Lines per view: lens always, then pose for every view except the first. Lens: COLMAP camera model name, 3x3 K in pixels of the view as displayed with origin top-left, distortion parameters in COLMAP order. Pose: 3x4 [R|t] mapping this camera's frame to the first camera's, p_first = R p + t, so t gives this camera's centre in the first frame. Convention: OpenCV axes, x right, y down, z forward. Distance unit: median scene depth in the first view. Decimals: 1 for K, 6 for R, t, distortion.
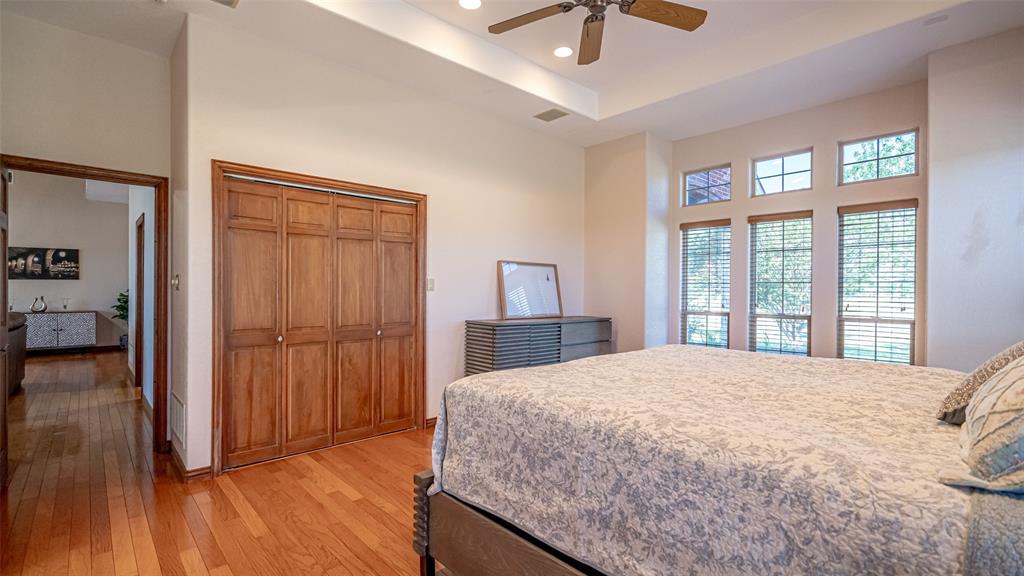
lens RADIAL K [[464.9, 0, 512.7], [0, 464.9, 290.9], [0, 0, 1]] dist [-0.000973, 0.000290]
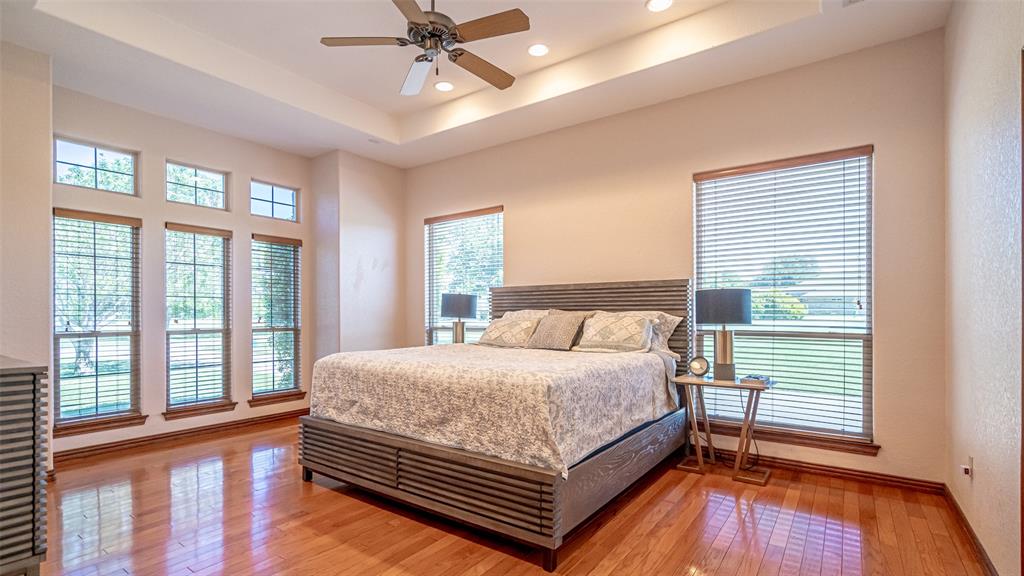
lens RADIAL K [[467.3, 0, 513.8], [0, 467.3, 310.1], [0, 0, 1]] dist [0.000458, 0.000220]
pose [[-0.199696, 0.000823, 0.979857, -1.359297], [0.001255, 0.999999, -0.000585, 0.030869], [-0.979857, 0.001113, -0.199697, 1.453726]]
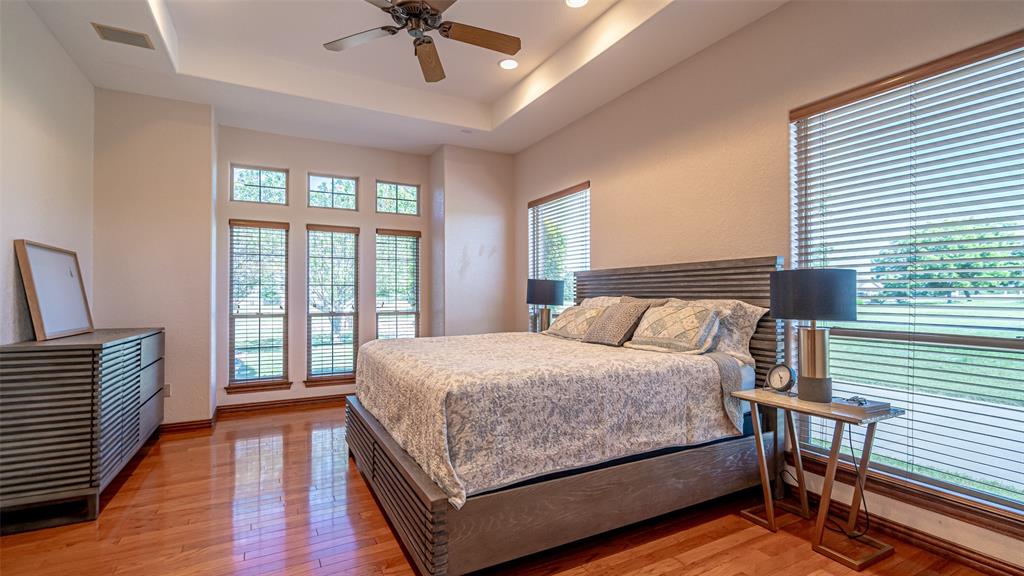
lens RADIAL K [[464.9, 0, 512.7], [0, 464.9, 290.9], [0, 0, 1]] dist [-0.000973, 0.000290]
pose [[0.244502, 0.003349, 0.969643, -1.138843], [0.004212, 0.999981, -0.004516, 0.008606], [-0.969640, 0.005188, 0.244483, 0.718306]]
